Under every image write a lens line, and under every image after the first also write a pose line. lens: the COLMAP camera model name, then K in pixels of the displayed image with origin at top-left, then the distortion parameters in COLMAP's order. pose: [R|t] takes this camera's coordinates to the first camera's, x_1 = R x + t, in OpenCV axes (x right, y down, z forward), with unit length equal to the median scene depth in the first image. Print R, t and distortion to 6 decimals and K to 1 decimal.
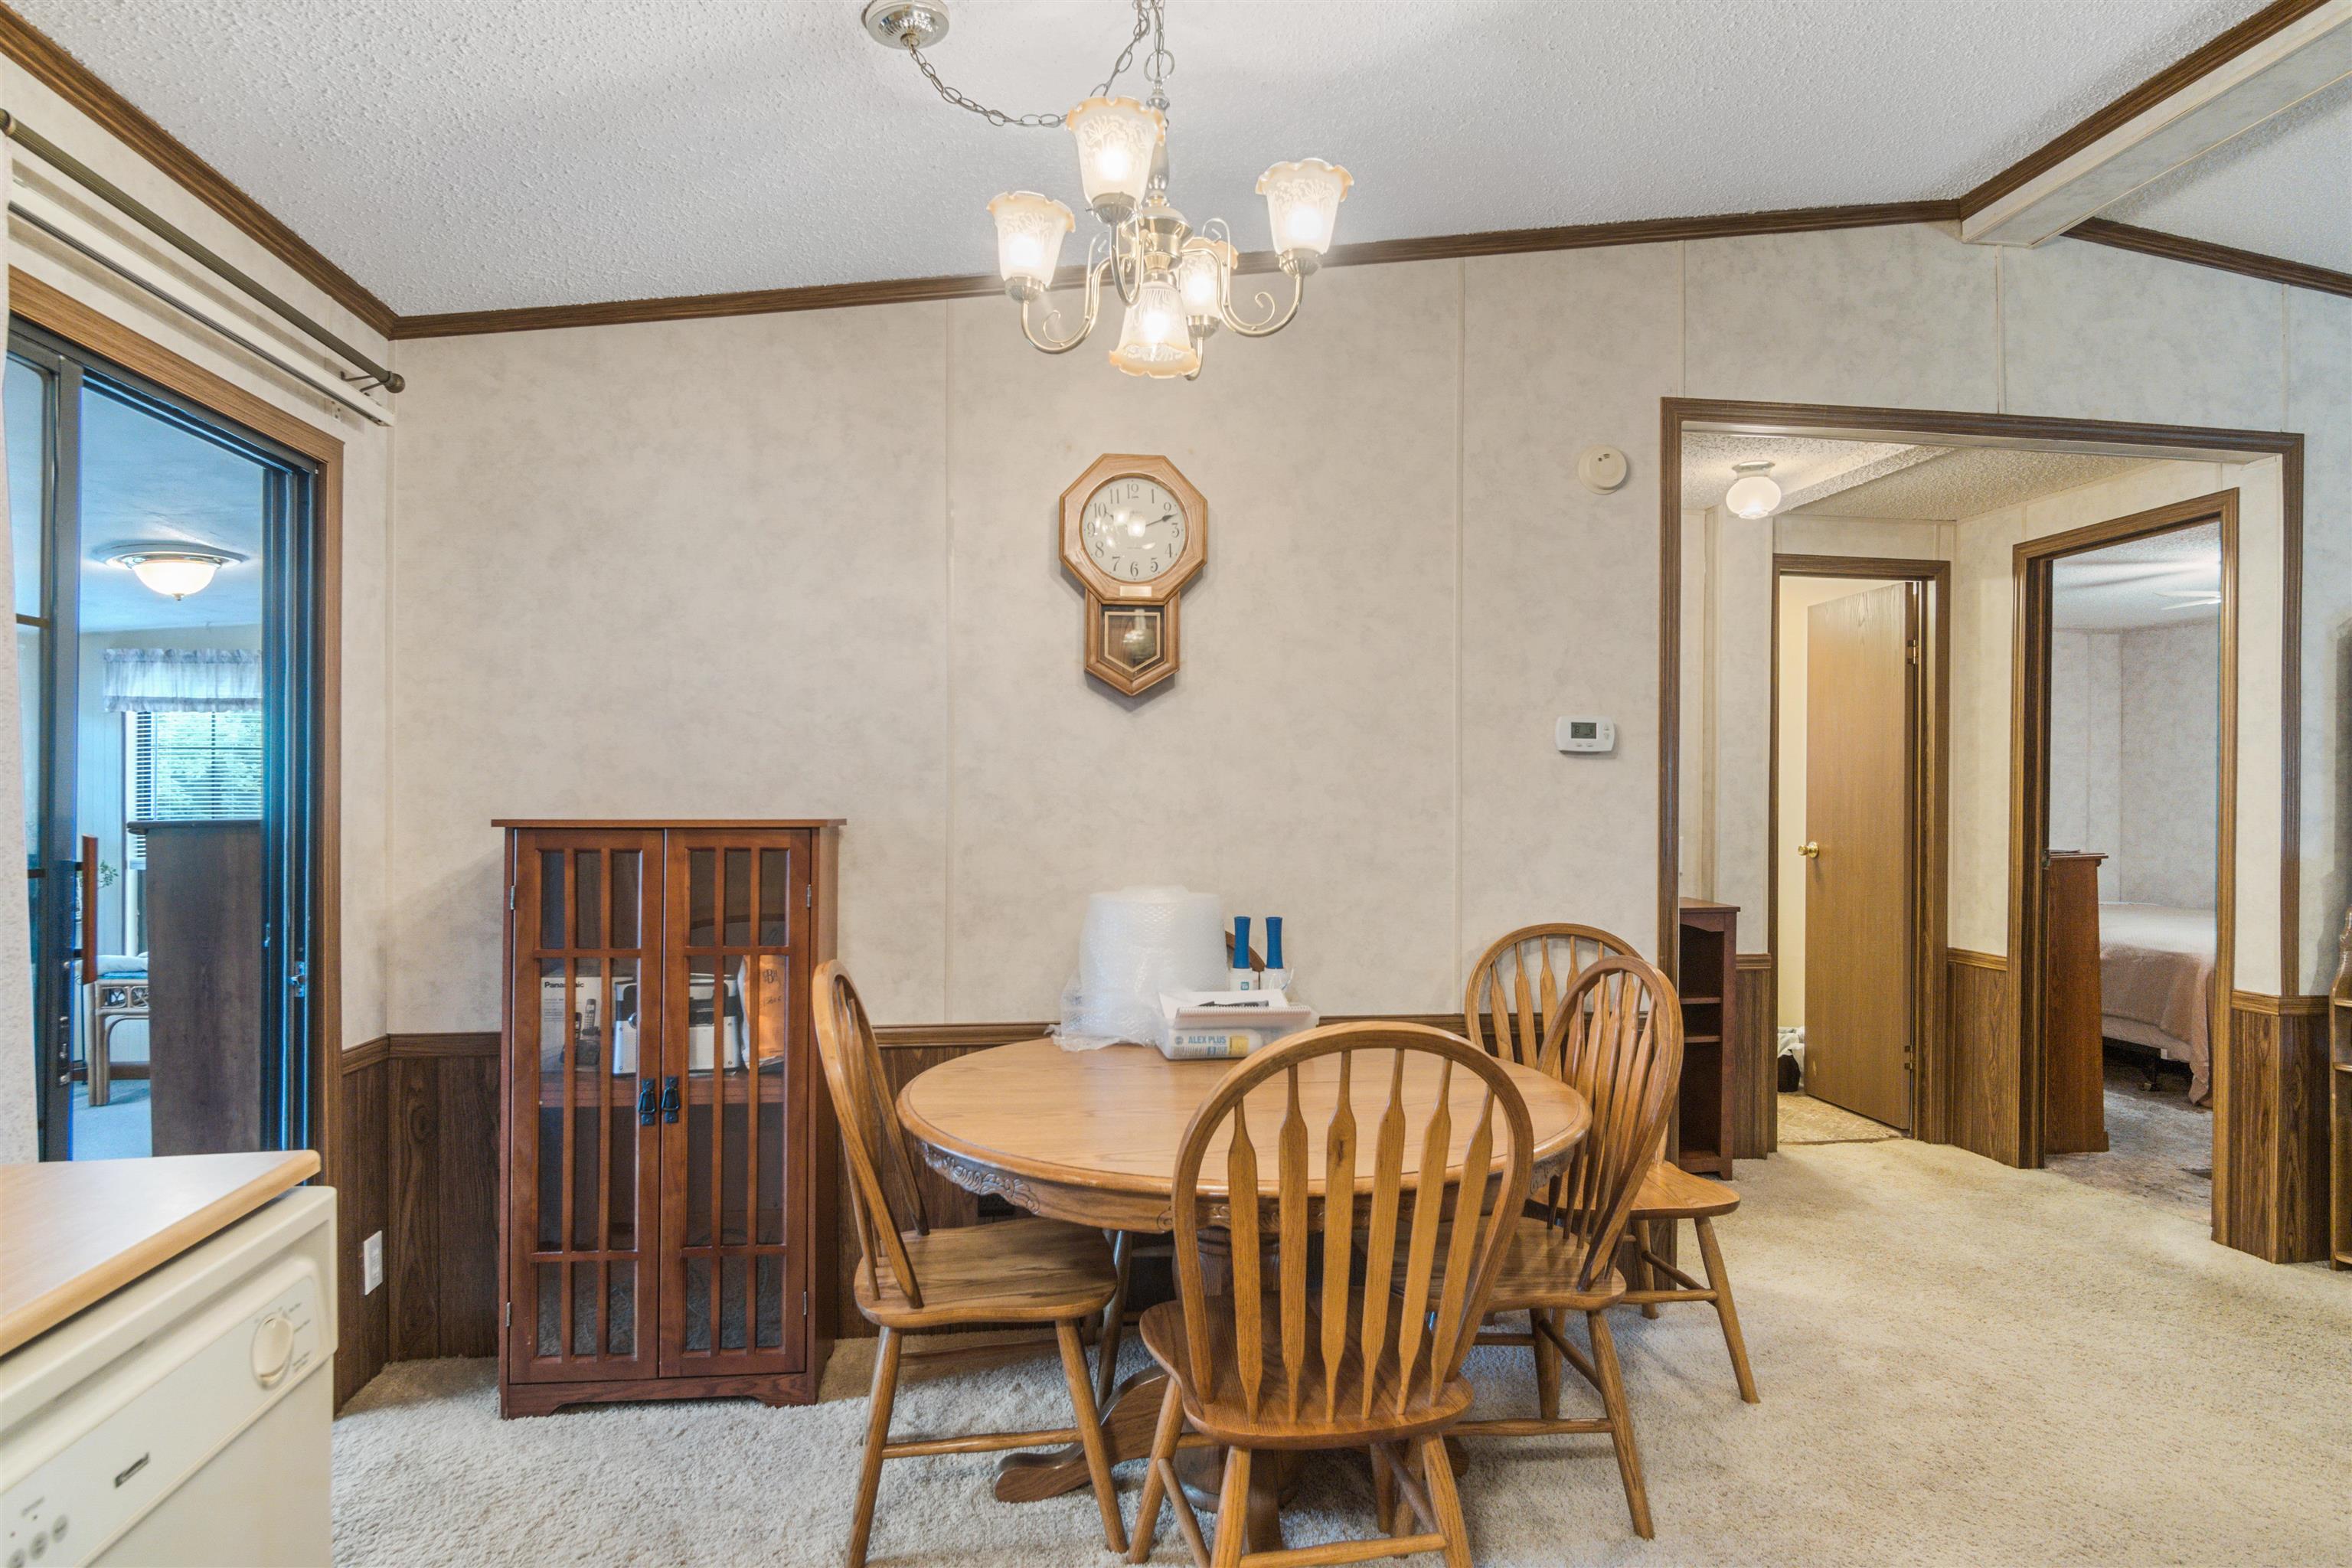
lens RADIAL K [[1271.2, 0, 1183.1], [0, 1271.2, 799.3], [0, 0, 1]] dist [-0.020203, 0.007467]
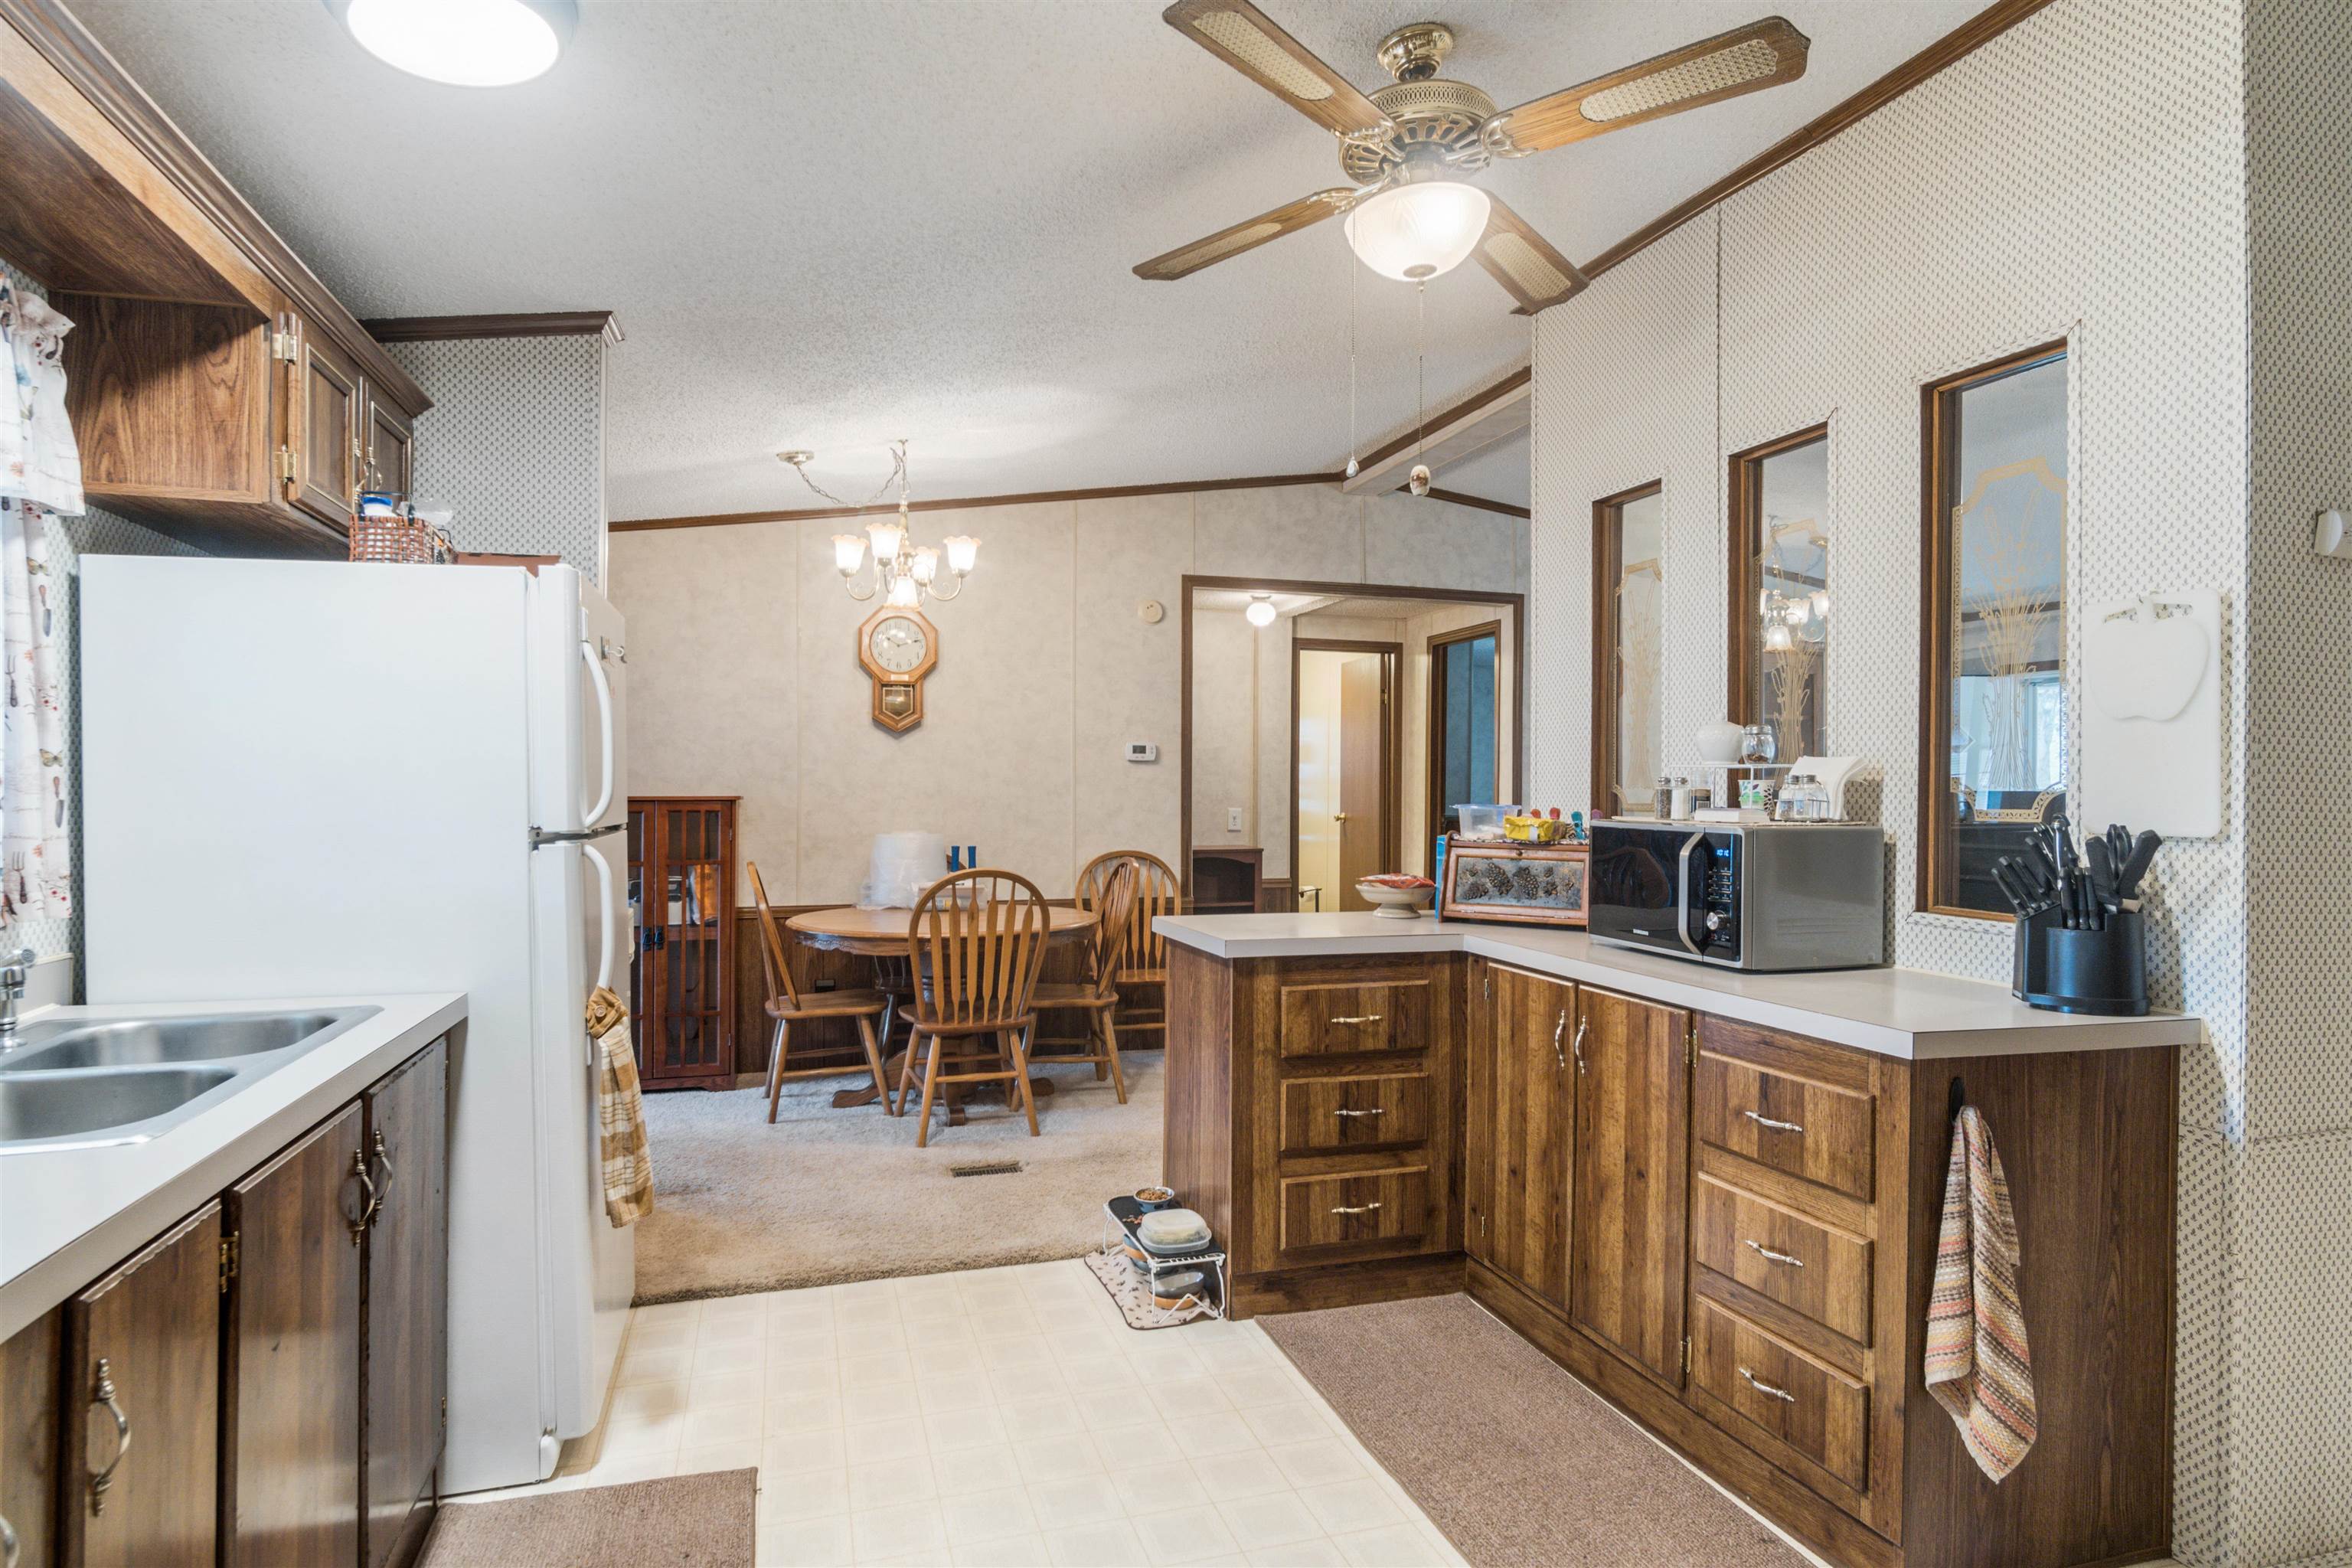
lens RADIAL K [[1271.2, 0, 1177.2], [0, 1271.2, 789.2], [0, 0, 1]] dist [-0.020203, 0.007467]
pose [[0.987102, -0.002524, 0.160070, 0.071761], [0.002229, 0.999995, 0.002023, 0.001627], [-0.160074, -0.001640, 0.987104, -0.990737]]
